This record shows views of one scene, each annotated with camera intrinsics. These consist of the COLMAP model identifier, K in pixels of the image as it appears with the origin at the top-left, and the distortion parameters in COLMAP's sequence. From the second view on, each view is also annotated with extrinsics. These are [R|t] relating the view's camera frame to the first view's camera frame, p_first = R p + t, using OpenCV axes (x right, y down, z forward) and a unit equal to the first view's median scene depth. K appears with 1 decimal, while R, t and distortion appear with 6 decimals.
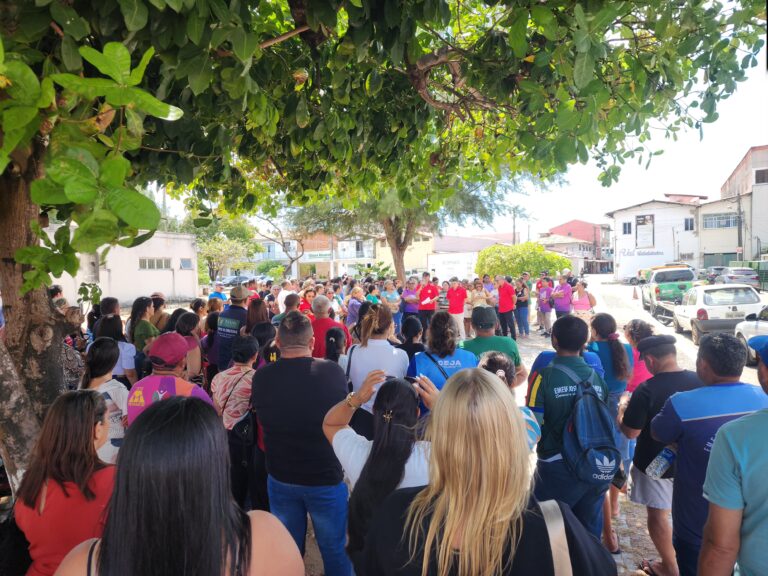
lens RADIAL K [[516.8, 0, 384.7], [0, 516.8, 287.3], [0, 0, 1]] dist [0.000802, 0.001154]
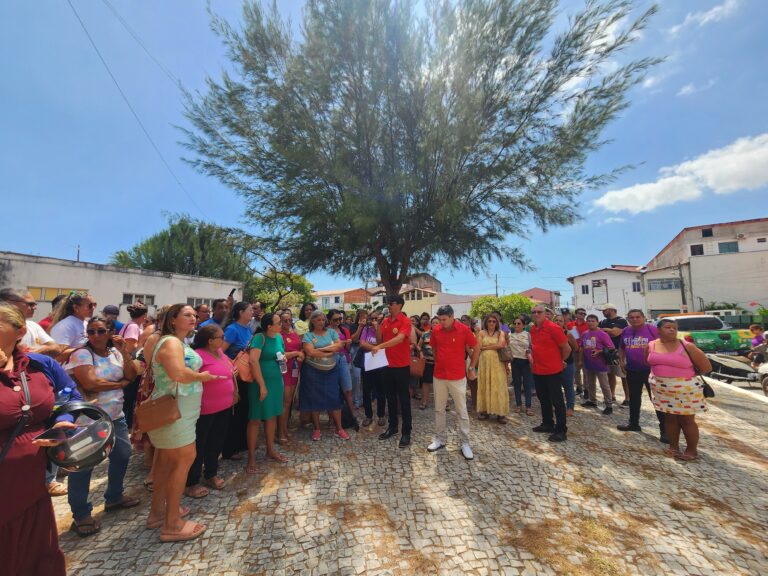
lens RADIAL K [[306.5, 0, 385.6], [0, 306.5, 289.5], [0, 0, 1]] dist [-0.003062, -0.000148]
pose [[0.996357, 0.019730, -0.082971, 0.027194], [-0.030317, 0.991267, -0.128338, 0.001553], [0.079714, 0.130386, 0.988254, 0.194792]]
